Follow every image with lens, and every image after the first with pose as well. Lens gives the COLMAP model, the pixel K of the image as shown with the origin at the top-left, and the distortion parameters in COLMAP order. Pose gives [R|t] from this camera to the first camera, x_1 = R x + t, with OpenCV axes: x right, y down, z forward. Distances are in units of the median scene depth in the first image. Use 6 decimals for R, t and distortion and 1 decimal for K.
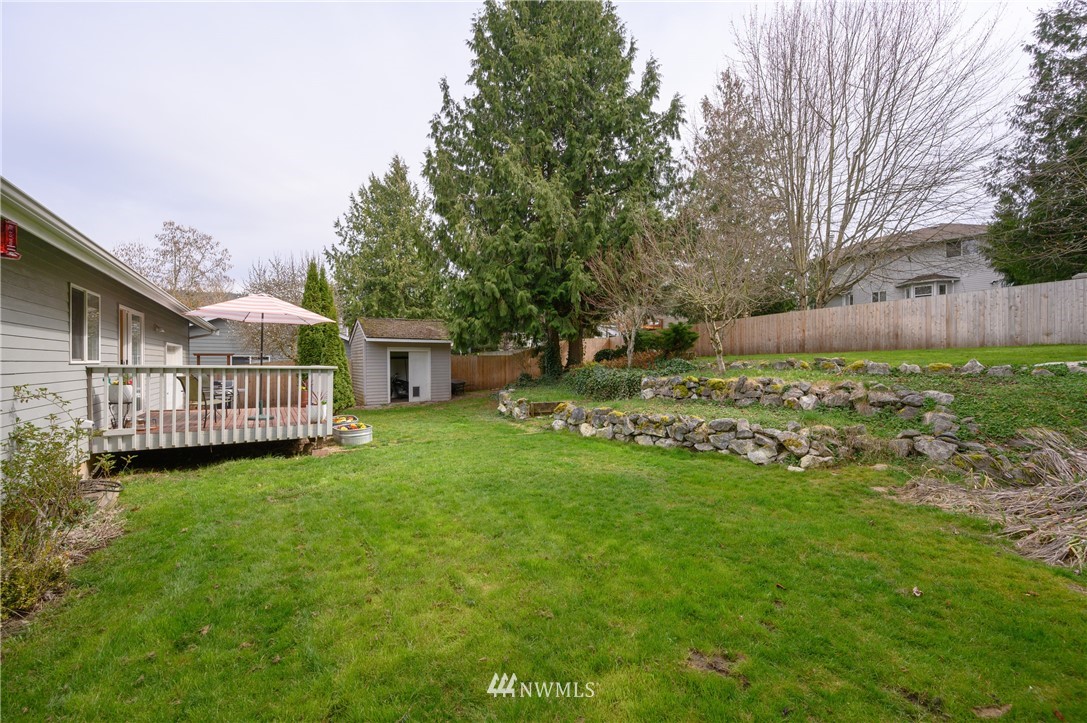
lens RADIAL K [[429.2, 0, 542.9], [0, 429.2, 362.6], [0, 0, 1]] dist [-0.001528, -0.000009]
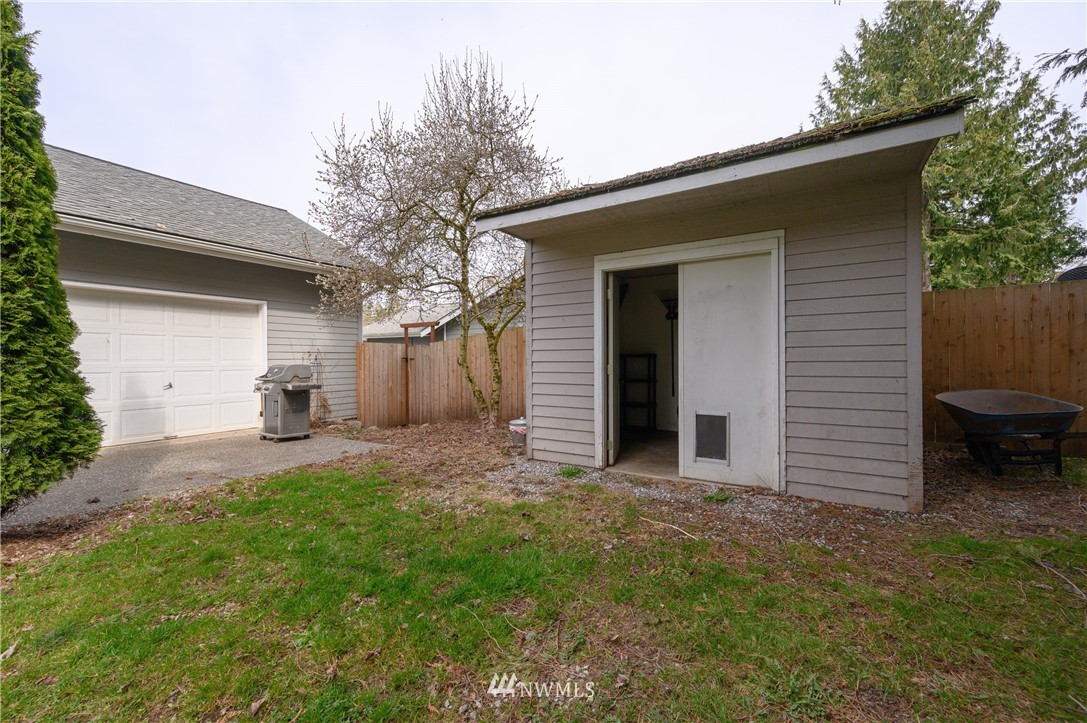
lens RADIAL K [[429.2, 0, 541.7], [0, 429.2, 360.4], [0, 0, 1]] dist [-0.001528, -0.000009]
pose [[0.423387, 0.003317, -0.905943, -0.127031], [0.002674, 0.999984, 0.004910, 0.025940], [0.905945, -0.004501, 0.423371, 0.815663]]
